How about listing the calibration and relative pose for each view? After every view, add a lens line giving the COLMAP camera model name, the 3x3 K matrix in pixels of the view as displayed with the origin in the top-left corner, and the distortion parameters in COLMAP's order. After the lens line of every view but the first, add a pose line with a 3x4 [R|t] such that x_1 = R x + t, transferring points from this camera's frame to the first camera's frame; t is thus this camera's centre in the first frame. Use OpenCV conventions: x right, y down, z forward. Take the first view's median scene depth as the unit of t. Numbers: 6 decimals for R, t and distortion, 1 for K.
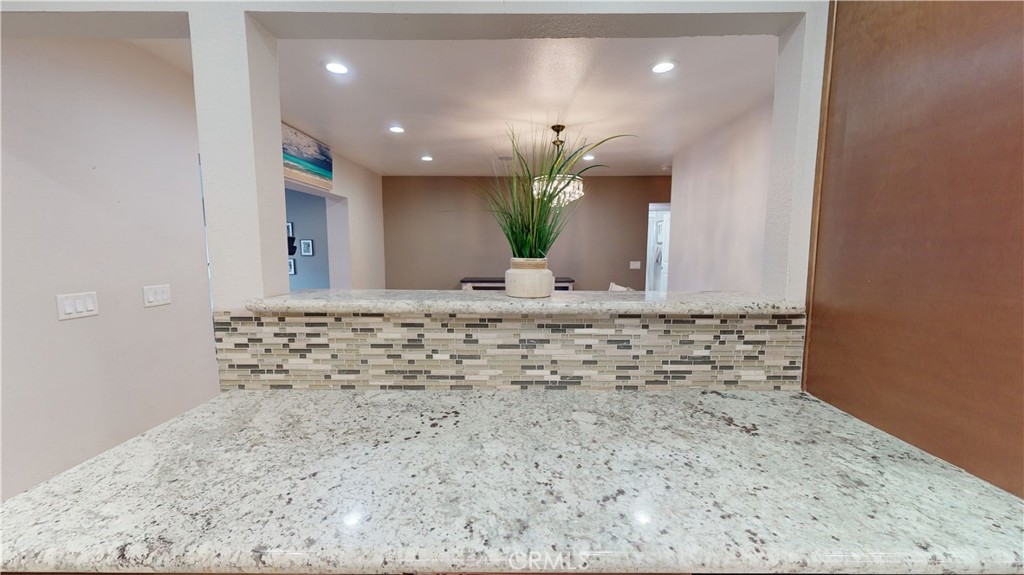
lens RADIAL K [[374.6, 0, 524.9], [0, 374.6, 289.2], [0, 0, 1]] dist [0.001082, -0.000339]
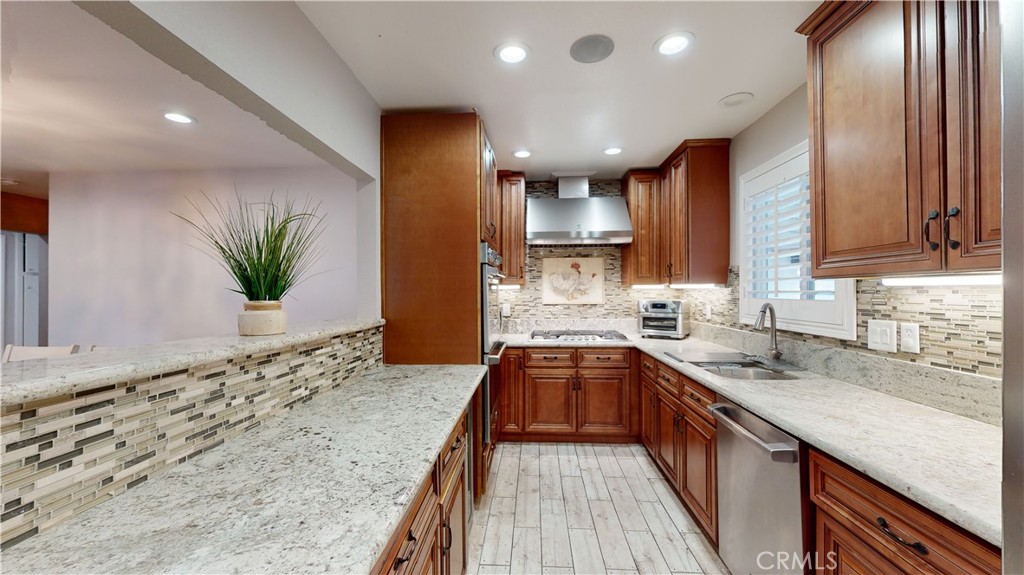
lens RADIAL K [[374.6, 0, 502.9], [0, 374.6, 289.4], [0, 0, 1]] dist [0.001082, -0.000339]
pose [[0.071294, 0.006065, 0.997437, -1.175901], [0.114864, 0.993279, -0.014249, -0.020071], [-0.990820, 0.115586, 0.070118, 0.201573]]
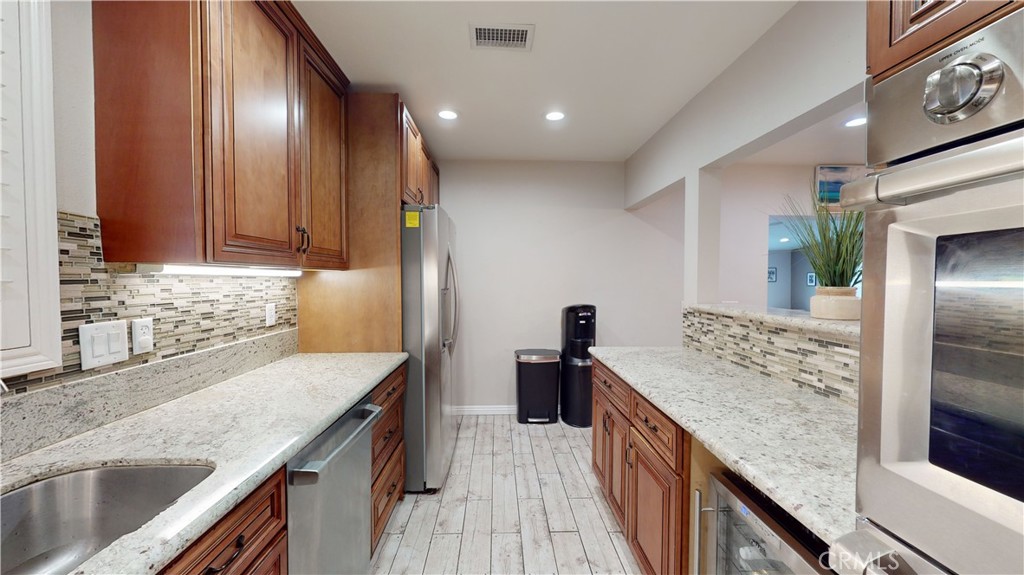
lens RADIAL K [[374.6, 0, 503.1], [0, 374.6, 284.9], [0, 0, 1]] dist [0.001082, -0.000339]
pose [[0.015928, 0.015555, -0.999752, 1.283026], [-0.110225, 0.993812, 0.013707, 0.011834], [0.993779, 0.109979, 0.017544, -0.075273]]
